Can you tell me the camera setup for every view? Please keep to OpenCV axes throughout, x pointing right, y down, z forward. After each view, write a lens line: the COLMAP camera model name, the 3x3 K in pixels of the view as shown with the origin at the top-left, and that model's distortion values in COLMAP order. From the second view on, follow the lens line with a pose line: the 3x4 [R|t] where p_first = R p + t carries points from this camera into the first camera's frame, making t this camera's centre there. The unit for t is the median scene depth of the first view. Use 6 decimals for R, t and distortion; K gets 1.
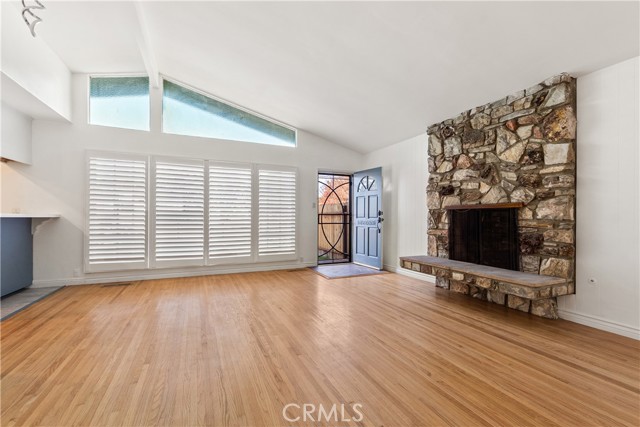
lens RADIAL K [[275.8, 0, 317.0], [0, 275.8, 217.7], [0, 0, 1]] dist [0.000085, 0.000278]
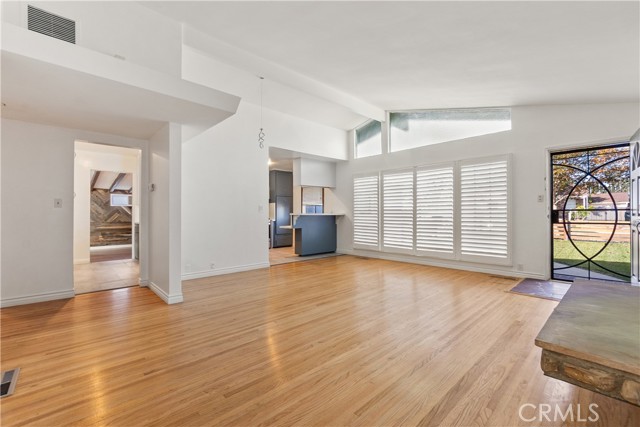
lens RADIAL K [[274.2, 0, 320.0], [0, 274.2, 213.5], [0, 0, 1]] dist [-0.001048, 0.000020]
pose [[0.325156, -0.008214, -0.945625, 0.627578], [-0.000946, 0.999959, -0.009012, 0.004170], [0.945660, 0.003825, 0.325135, 0.242430]]
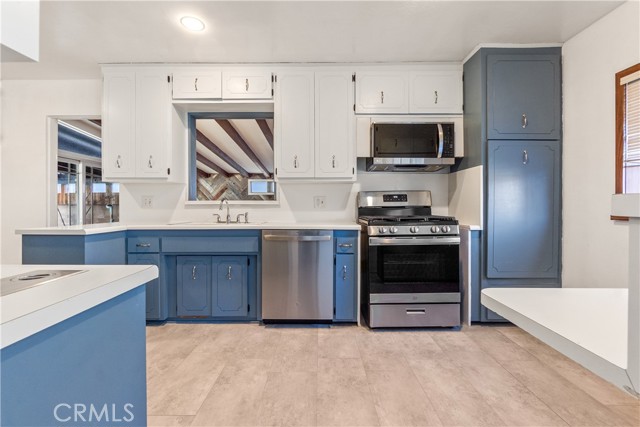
lens RADIAL K [[276.9, 0, 320.0], [0, 276.9, 213.5], [0, 0, 1]] dist [-0.000887, -0.000172]
pose [[-0.408423, 0.019485, -0.912585, -0.633397], [-0.006668, 0.999682, 0.024329, -0.004402], [0.912768, 0.016022, -0.408163, 0.495933]]
